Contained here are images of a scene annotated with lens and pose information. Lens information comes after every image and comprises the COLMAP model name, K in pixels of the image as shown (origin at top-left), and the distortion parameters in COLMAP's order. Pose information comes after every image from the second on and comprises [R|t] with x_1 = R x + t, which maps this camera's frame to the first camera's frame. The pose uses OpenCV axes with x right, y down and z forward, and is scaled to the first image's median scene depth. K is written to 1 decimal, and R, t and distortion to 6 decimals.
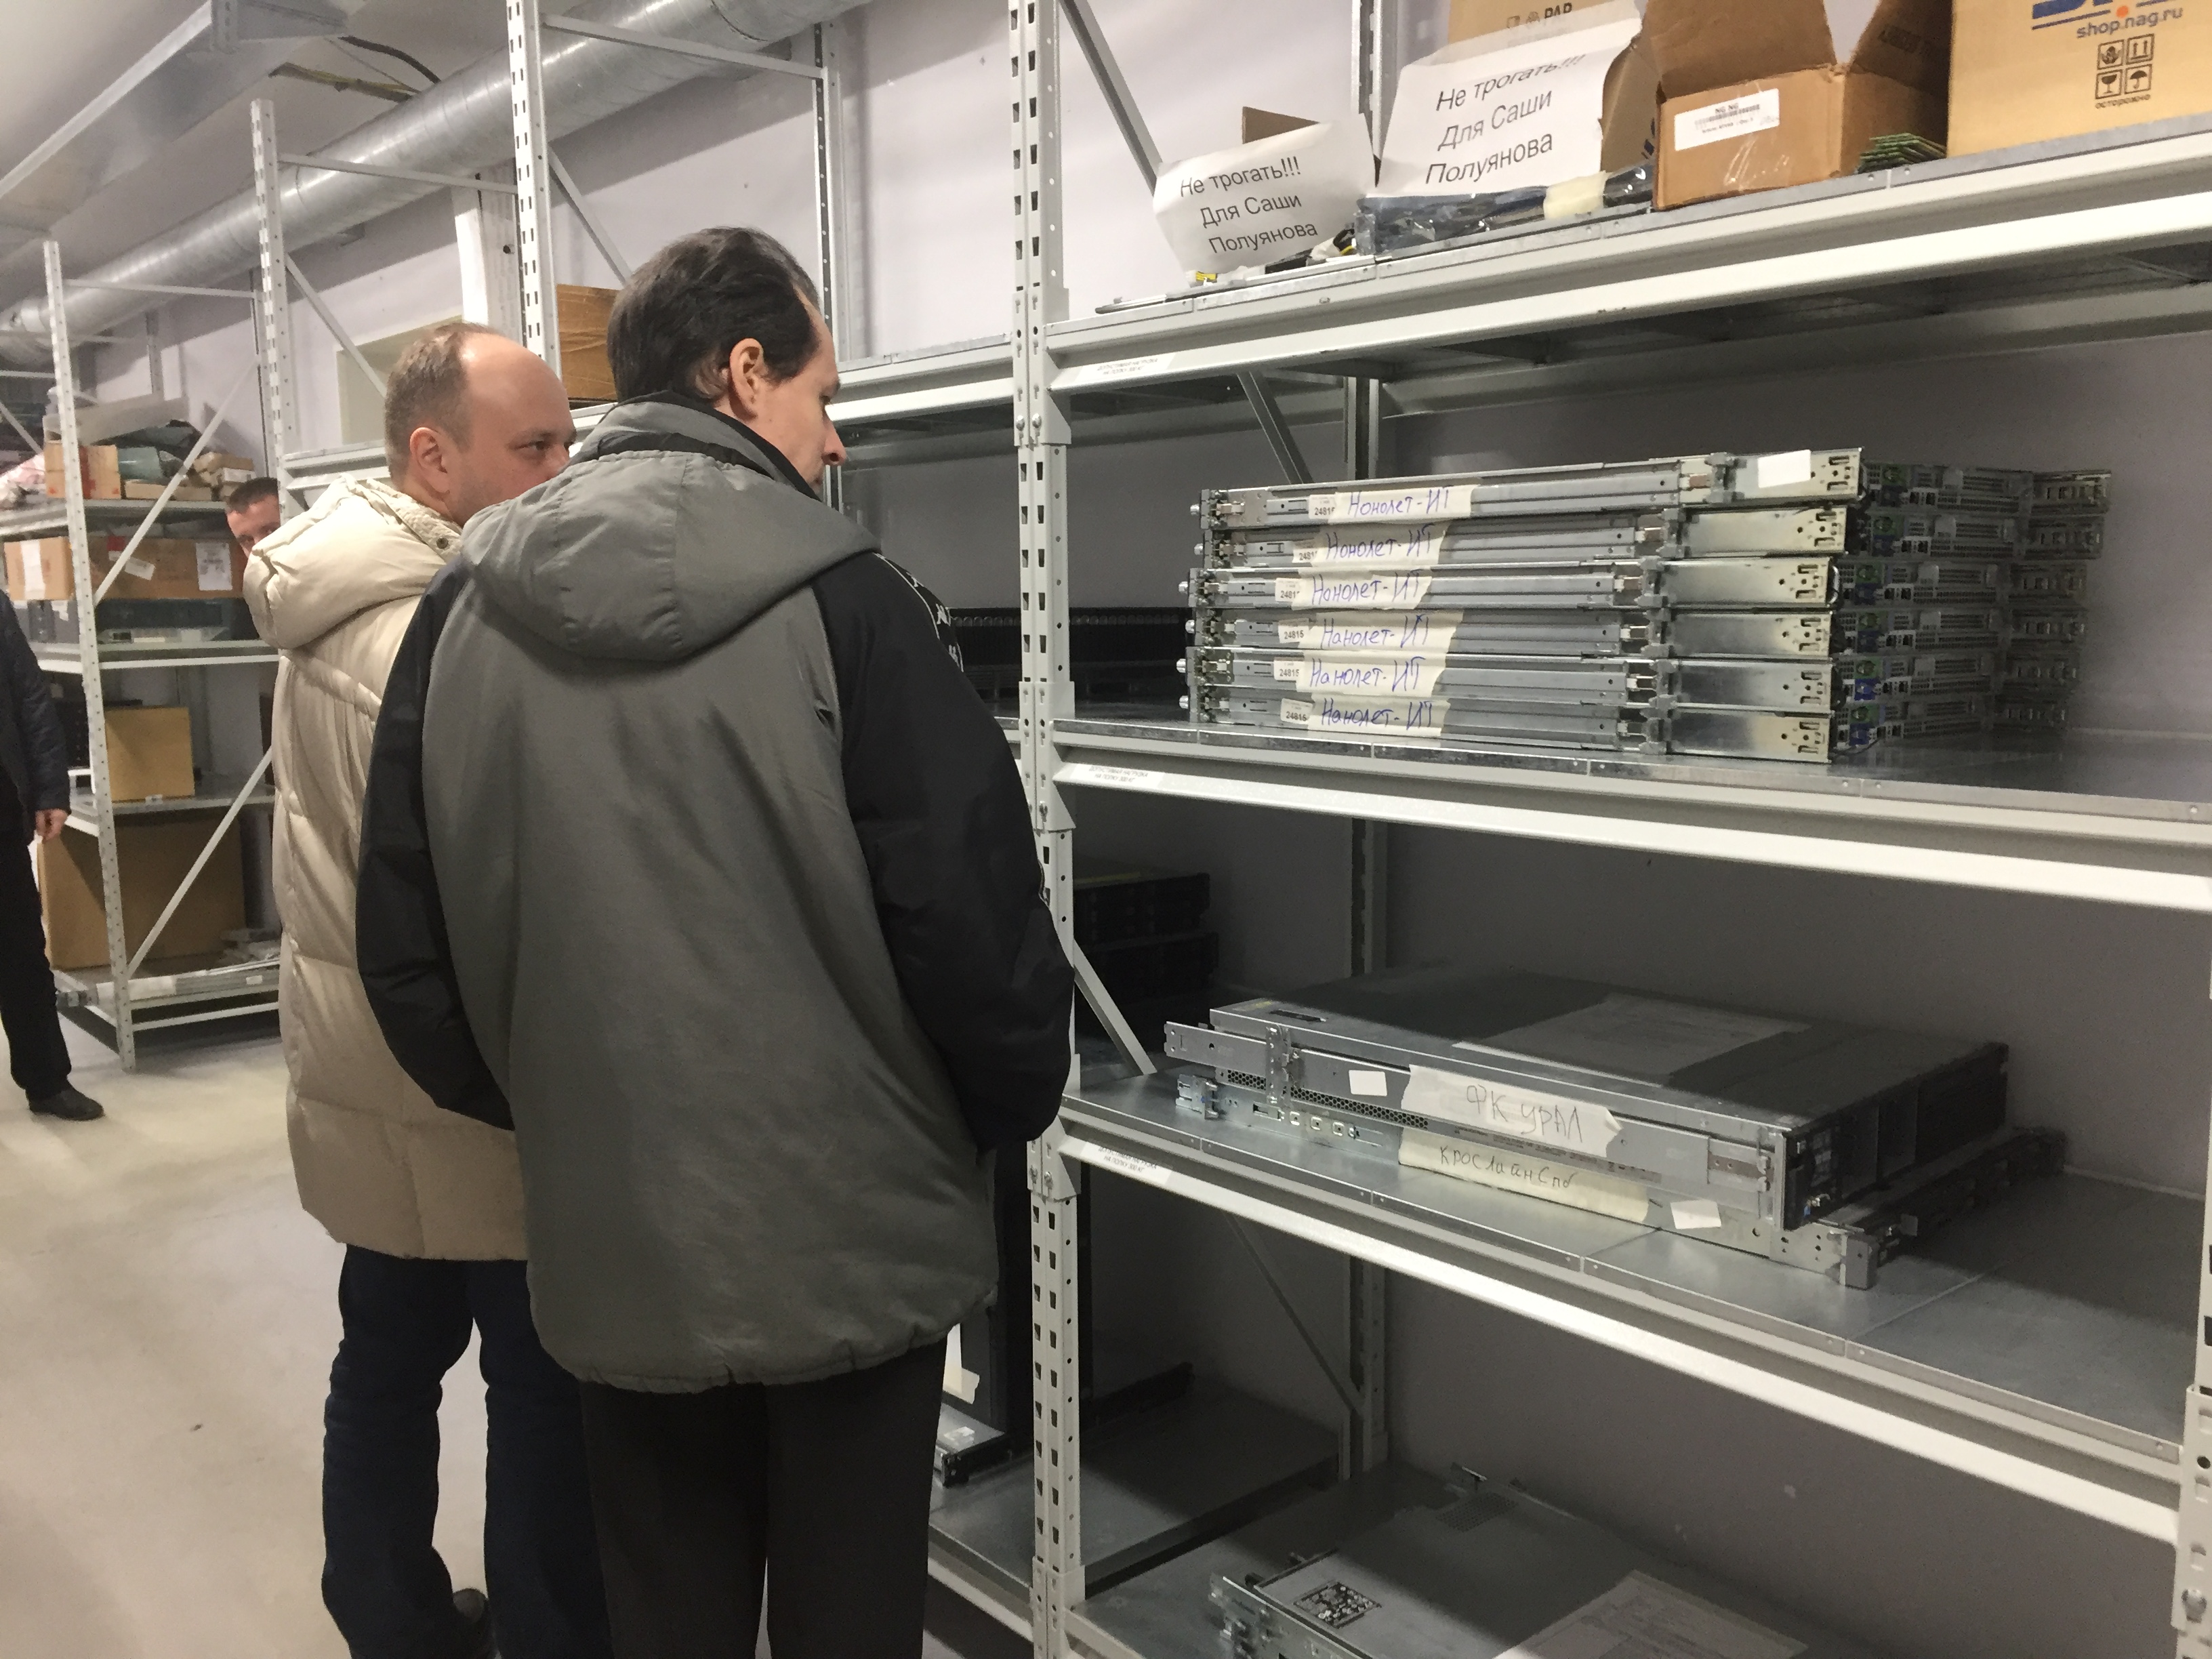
lens RADIAL K [[1881.3, 0, 1103.8], [0, 1881.3, 845.5], [0, 0, 1]] dist [0.073104, -0.107345]
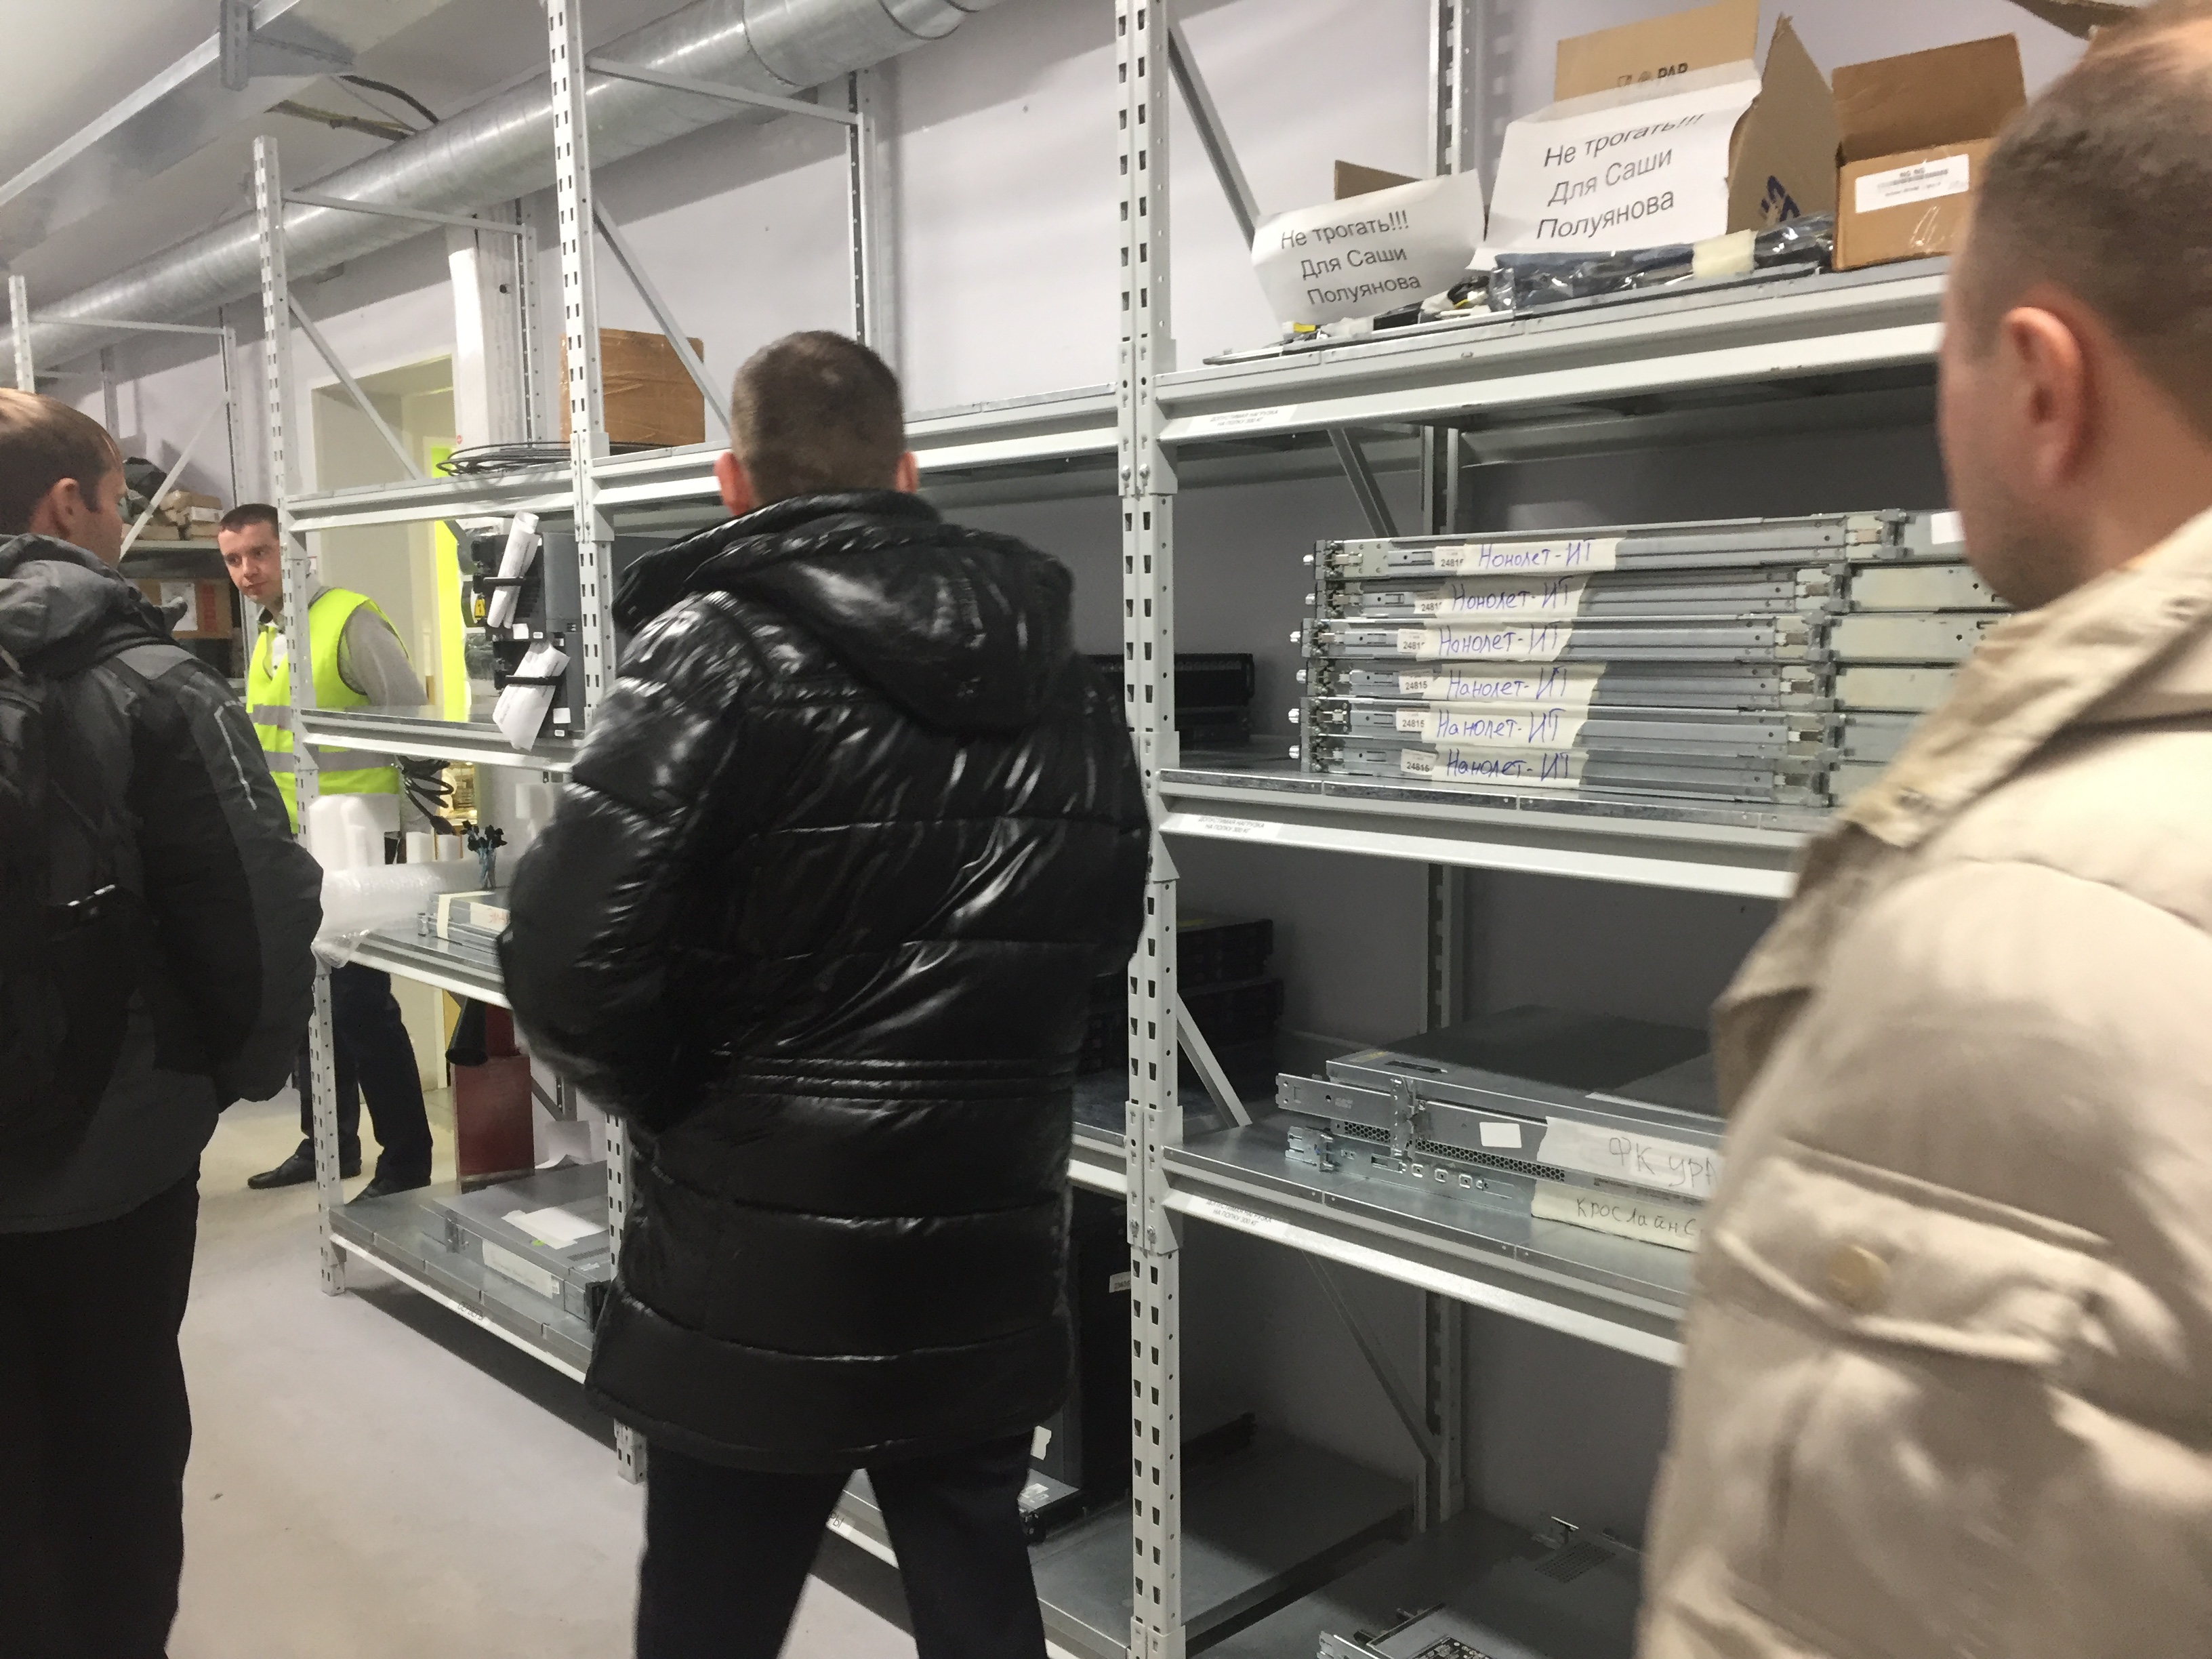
lens RADIAL K [[1881.3, 0, 1105.3], [0, 1881.3, 844.2], [0, 0, 1]] dist [0.073104, -0.107345]
pose [[0.999033, -0.005062, 0.043668, -0.096014], [0.005889, 0.999805, -0.018837, -0.008629], [-0.043564, 0.019076, 0.998868, 0.008096]]
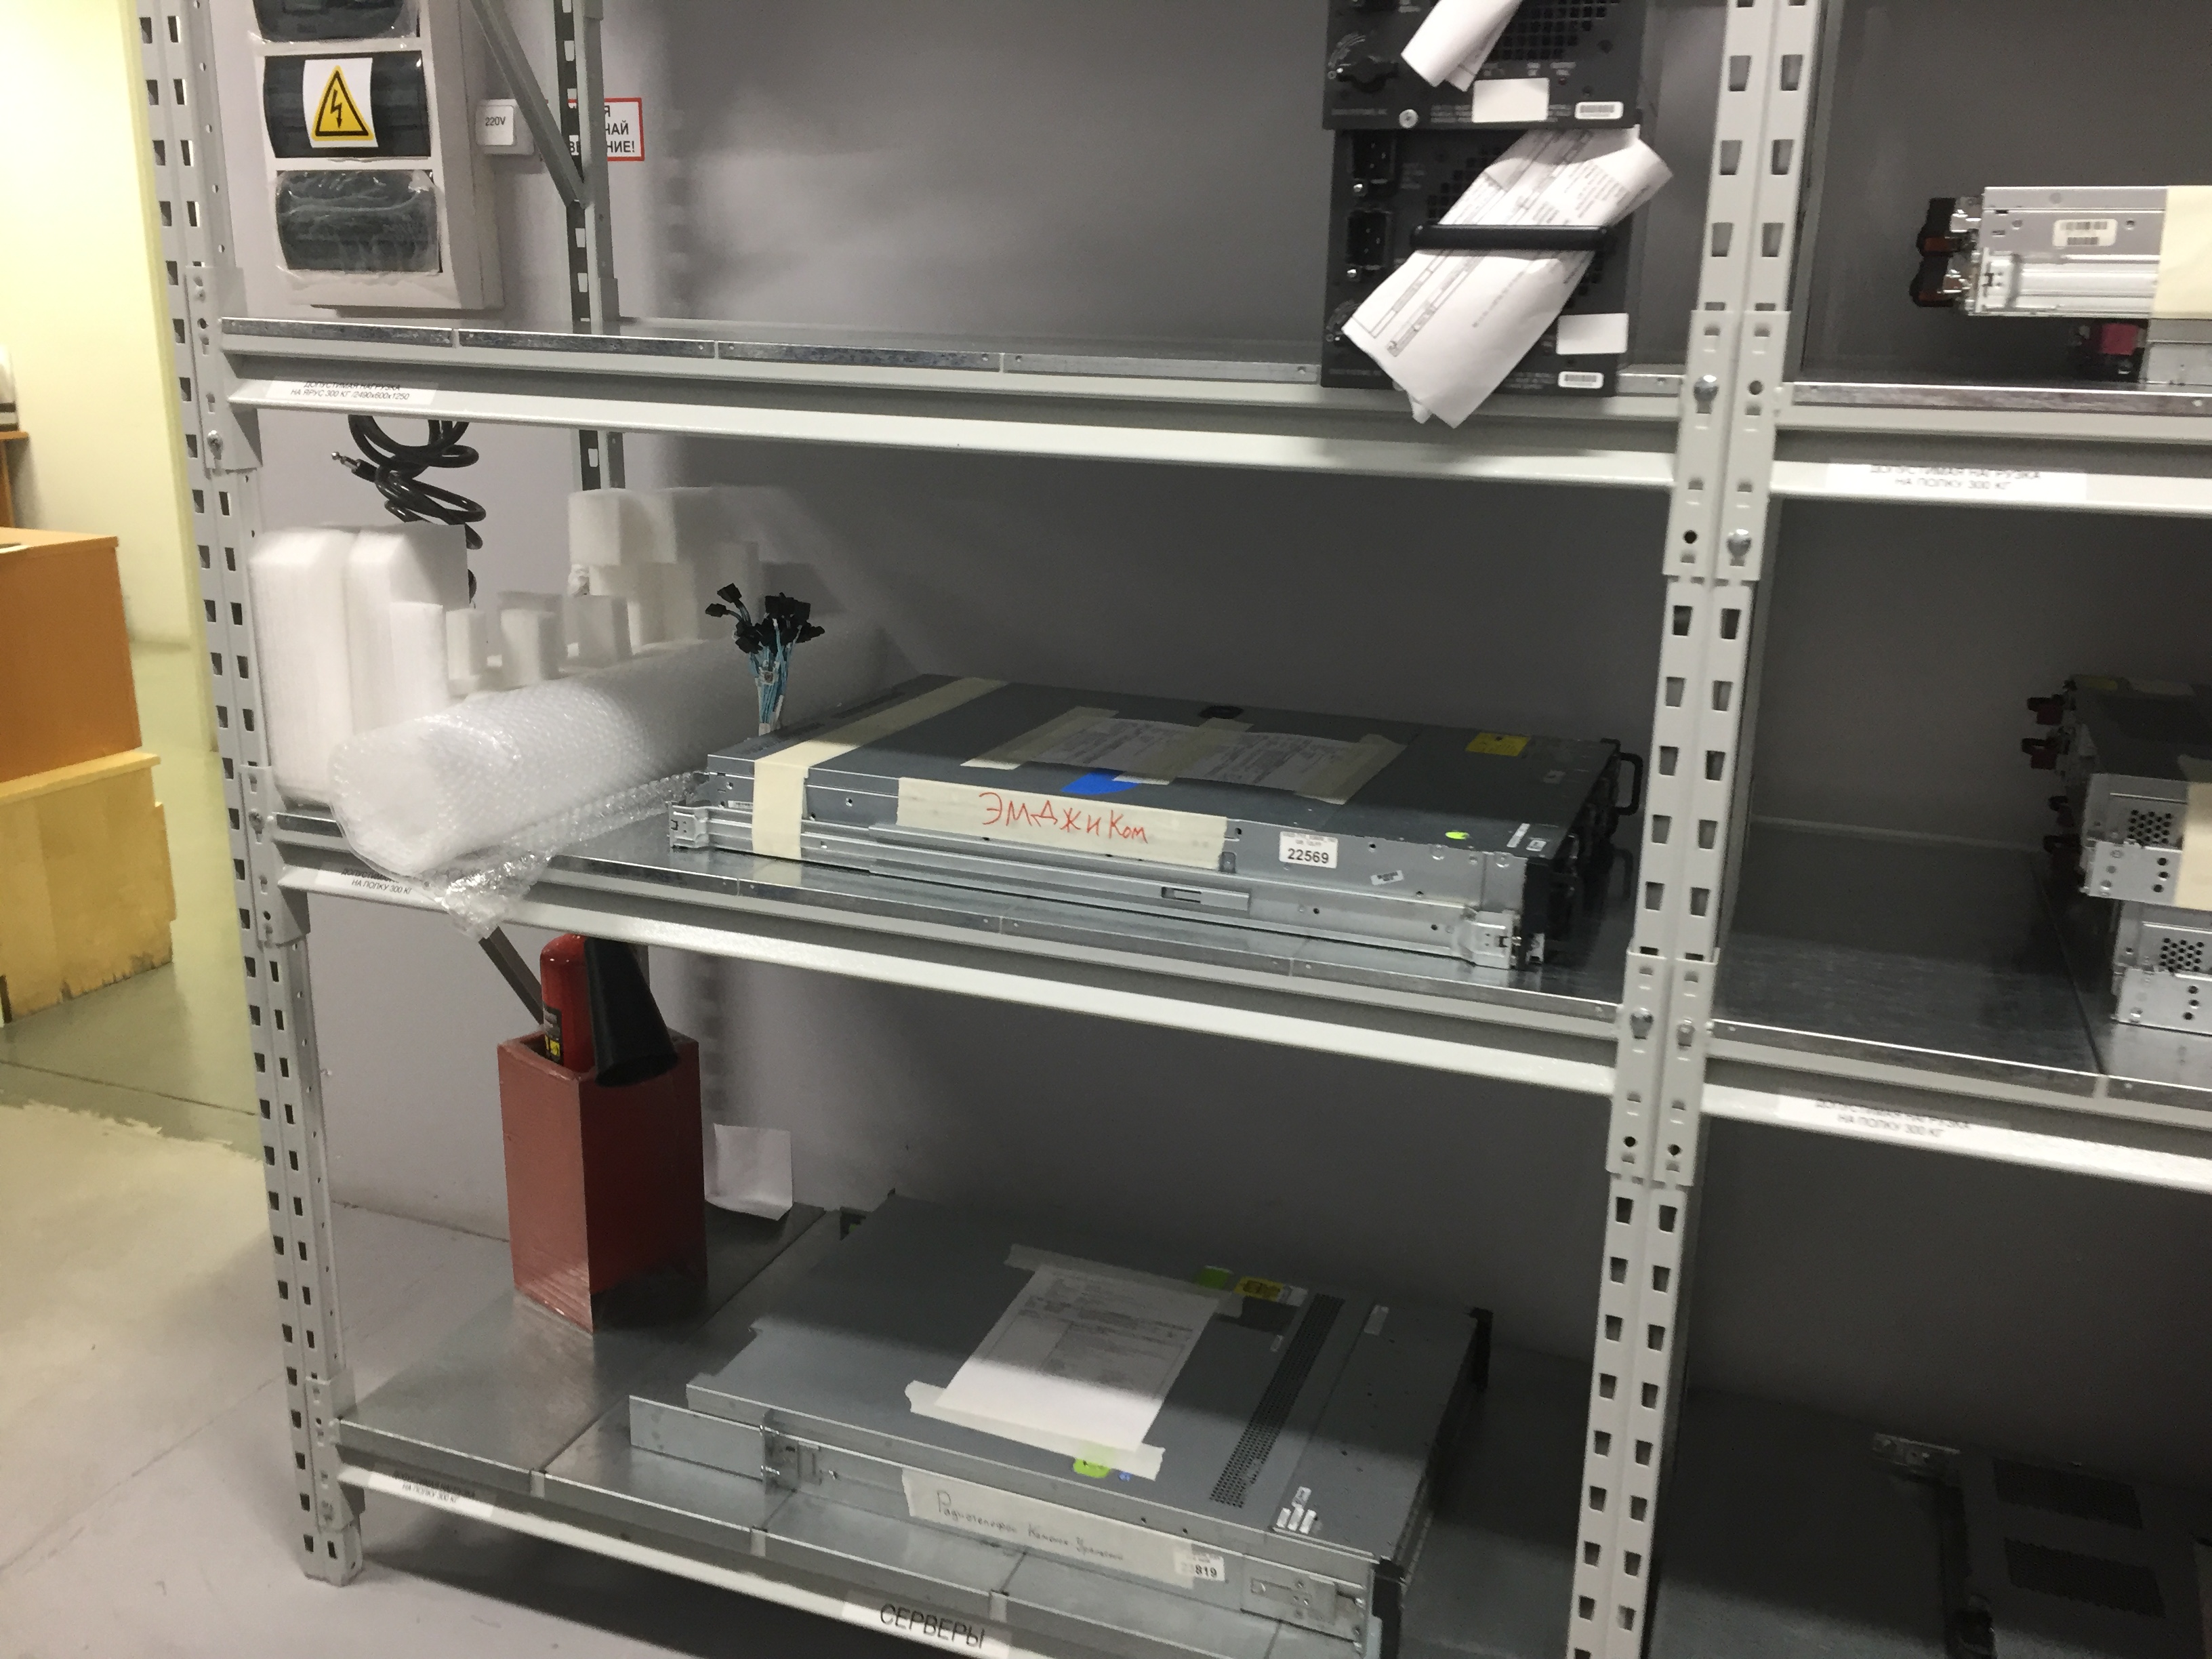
lens RADIAL K [[1881.3, 0, 1109.3], [0, 1881.3, 807.0], [0, 0, 1]] dist [0.073104, -0.107345]
pose [[0.876602, -0.117082, 0.466755, -0.497492], [0.047471, 0.986259, 0.158240, -0.053626], [-0.478868, -0.116556, 0.870115, 0.549205]]
